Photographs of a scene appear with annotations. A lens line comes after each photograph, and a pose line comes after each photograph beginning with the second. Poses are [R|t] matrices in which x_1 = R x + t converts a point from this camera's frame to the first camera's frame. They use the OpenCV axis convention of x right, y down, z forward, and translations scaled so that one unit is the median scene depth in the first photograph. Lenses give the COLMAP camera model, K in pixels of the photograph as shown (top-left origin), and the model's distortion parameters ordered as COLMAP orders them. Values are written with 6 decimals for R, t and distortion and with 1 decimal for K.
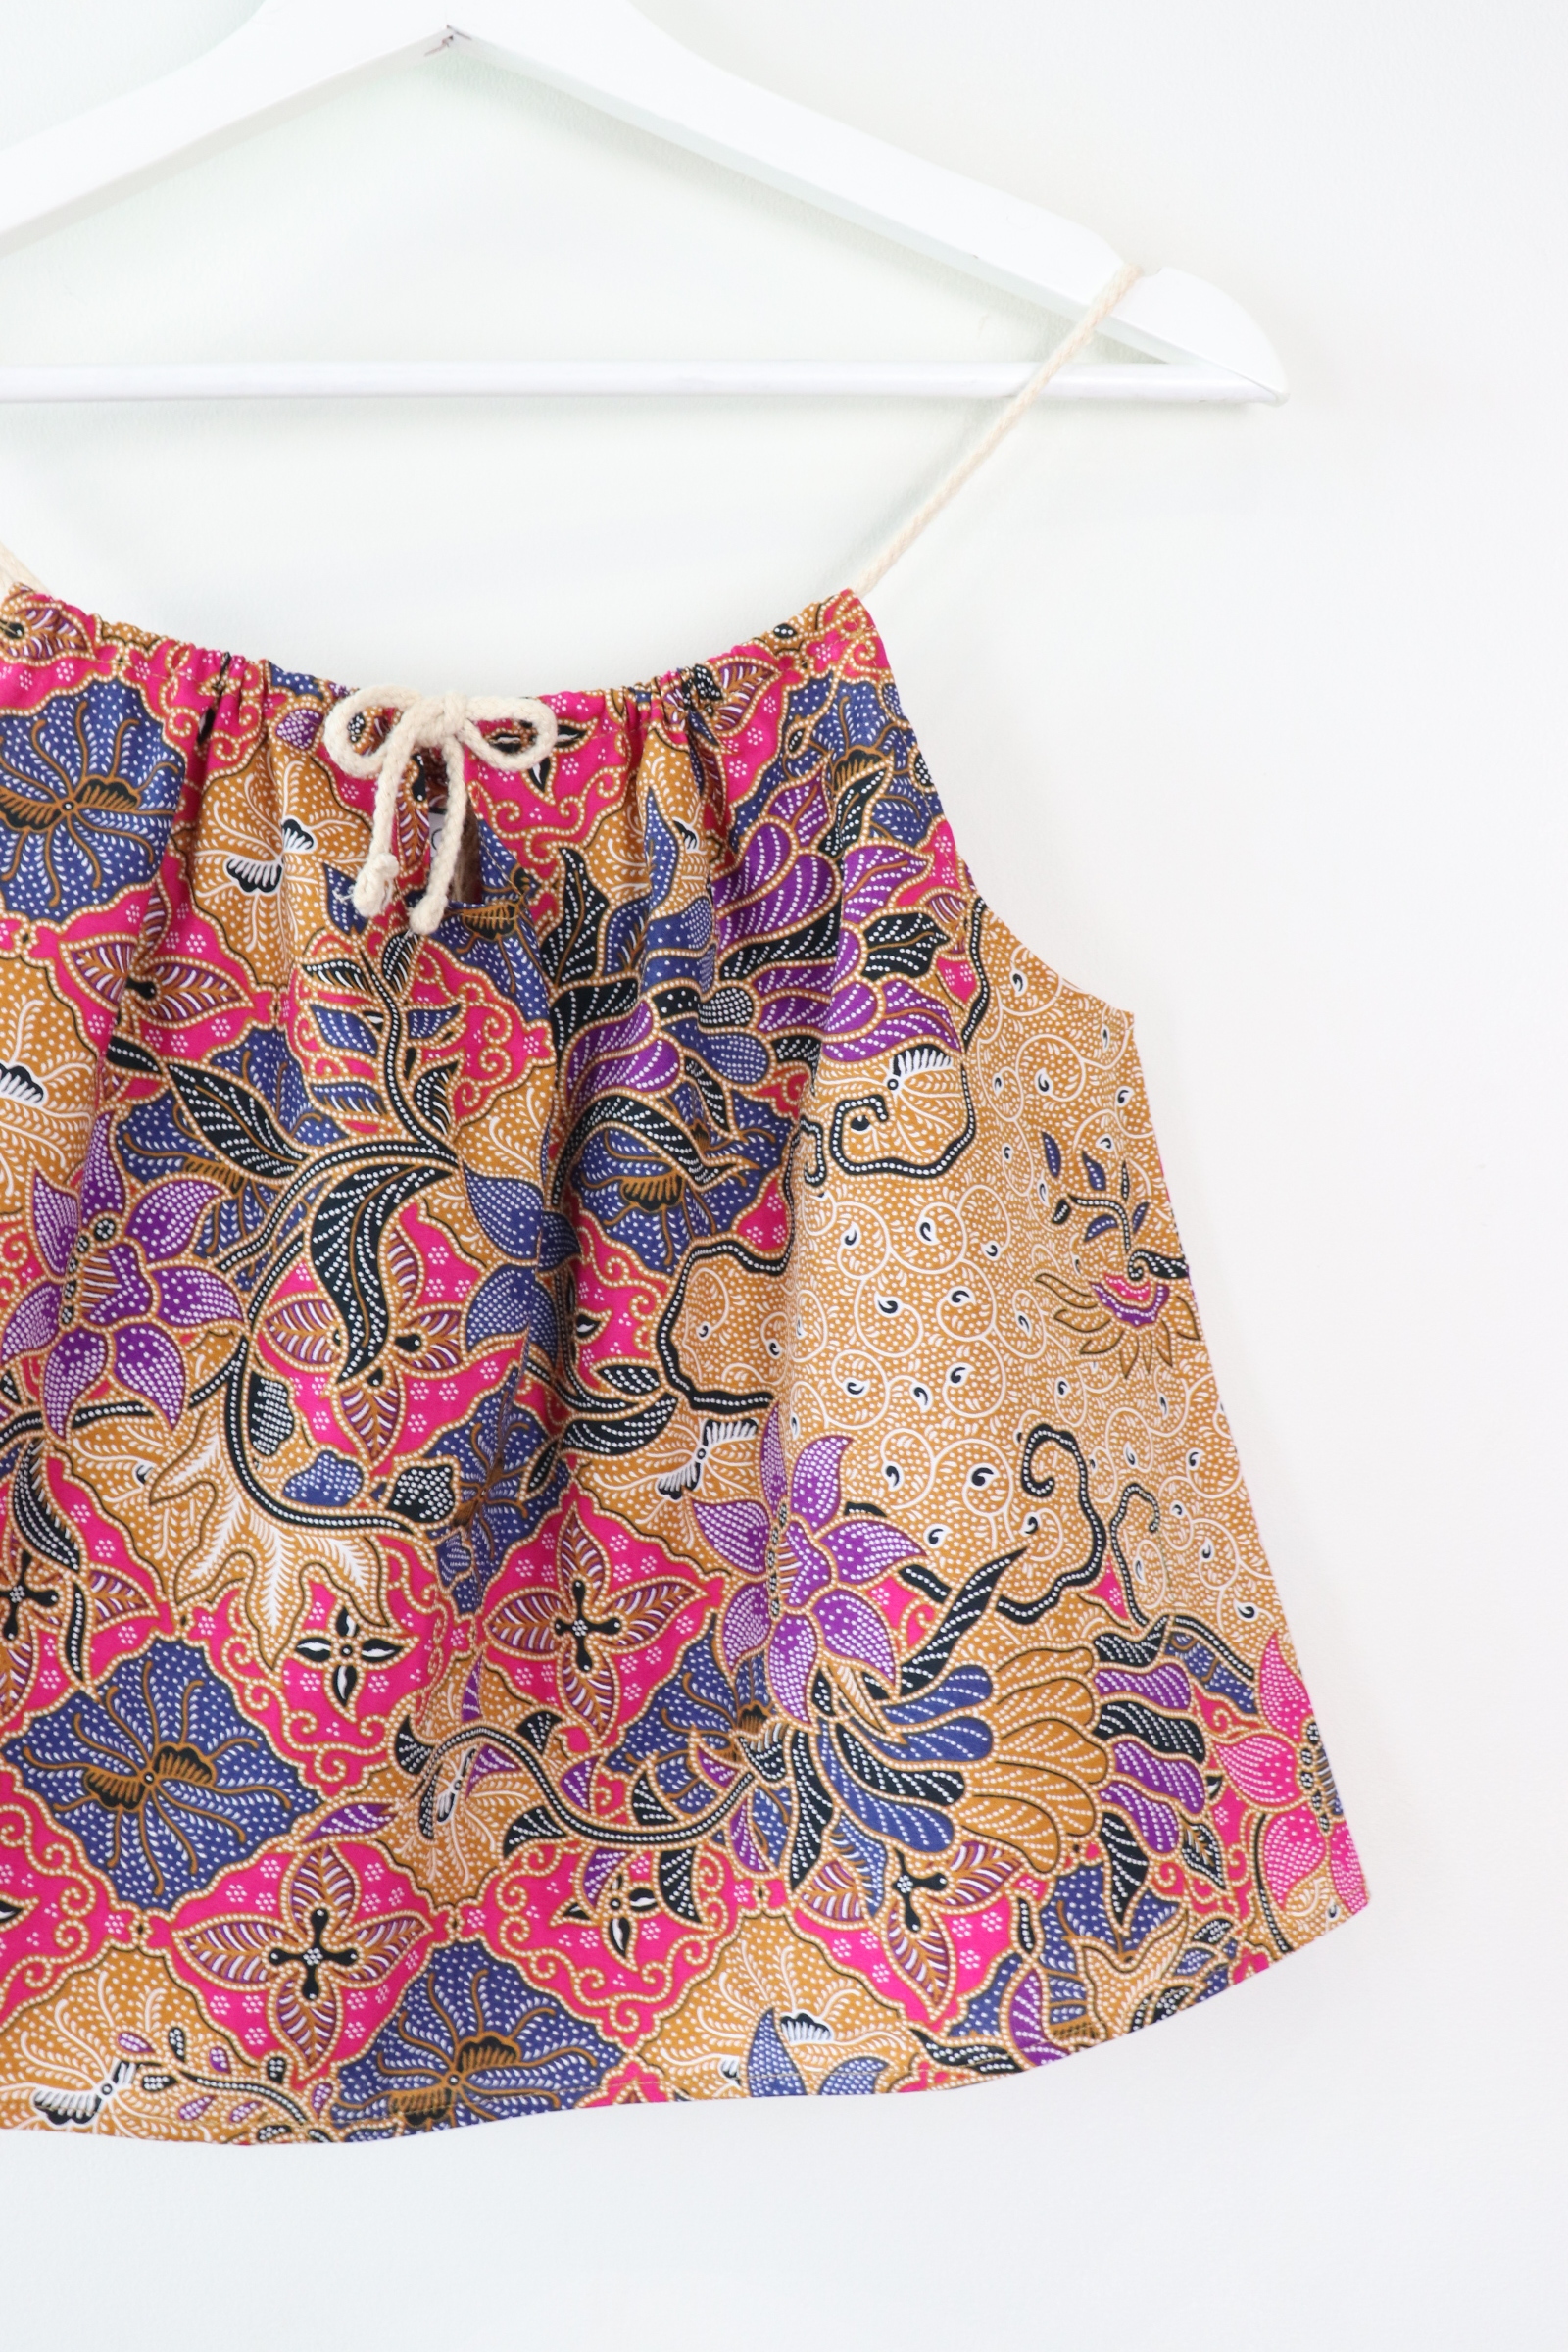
lens RADIAL K [[2283.1, 0, 824.0], [0, 2283.1, 1191.3], [0, 0, 1]] dist [-0.061093, 0.000000]
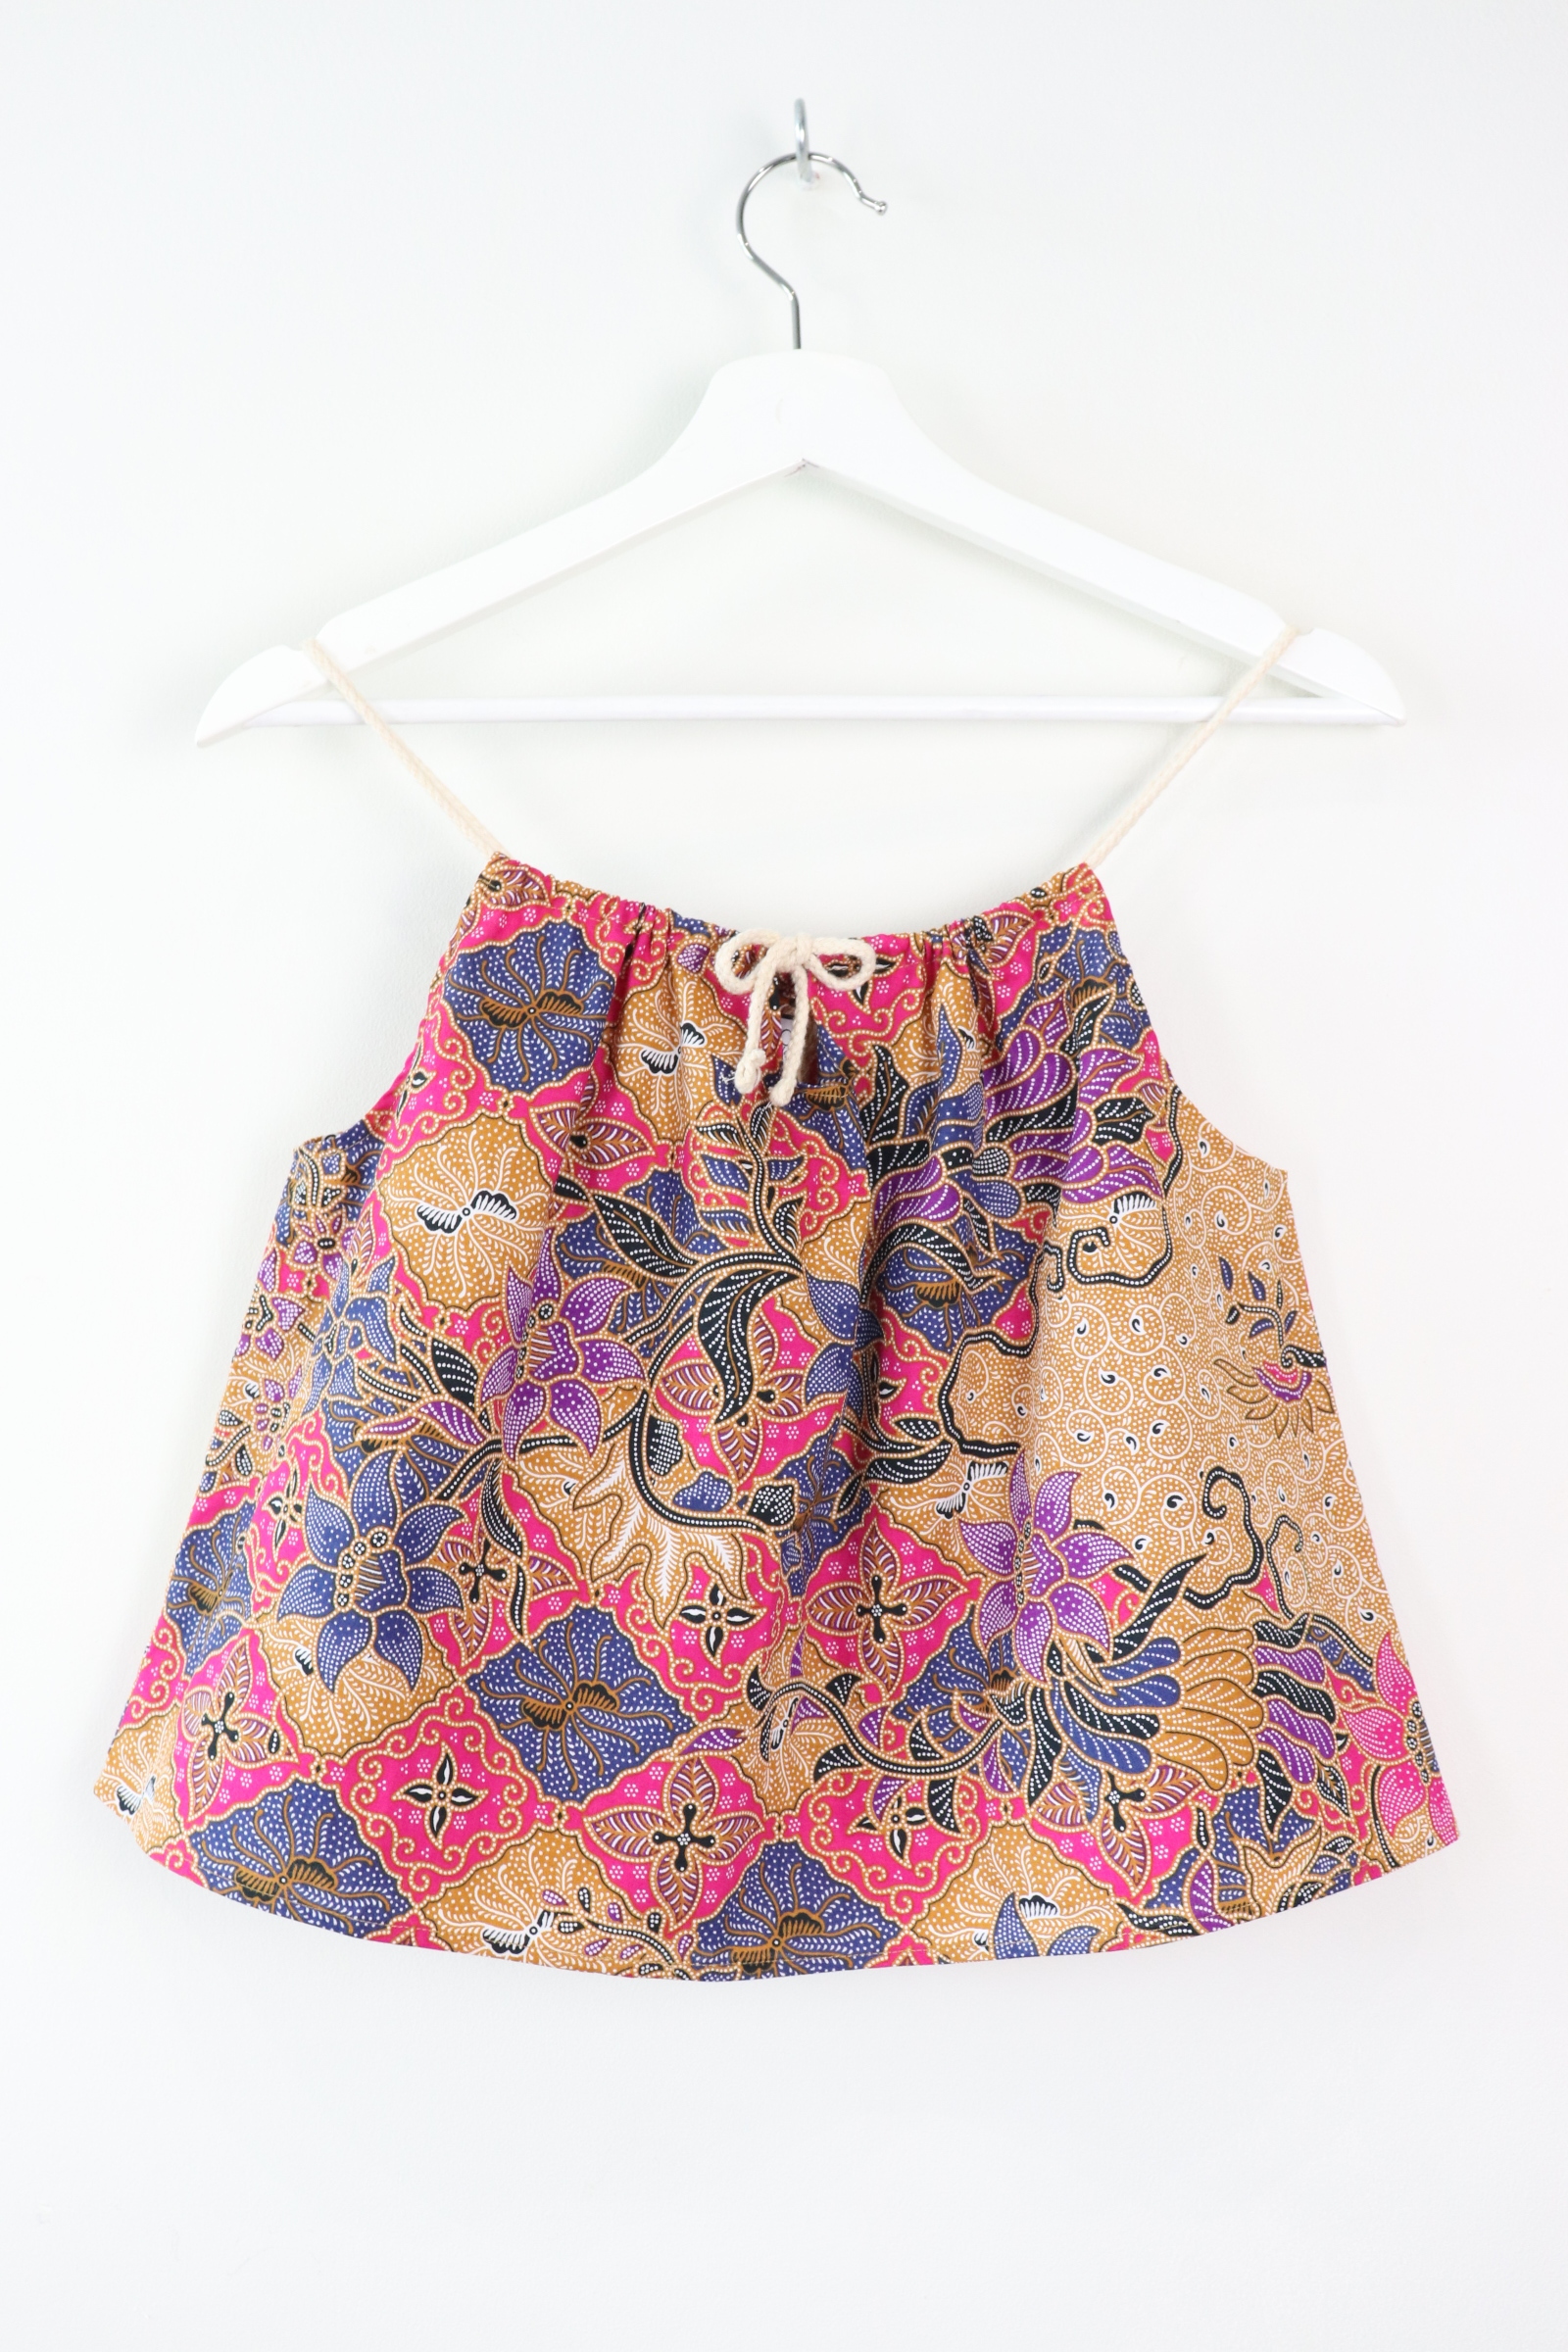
lens RADIAL K [[2283.1, 0, 846.0], [0, 2283.1, 1182.9], [0, 0, 1]] dist [-0.061093, 0.000000]
pose [[0.998298, 0.019198, -0.055062, -0.056605], [-0.022906, 0.997455, -0.067516, 0.028511], [0.053626, 0.068662, 0.996198, -0.397599]]
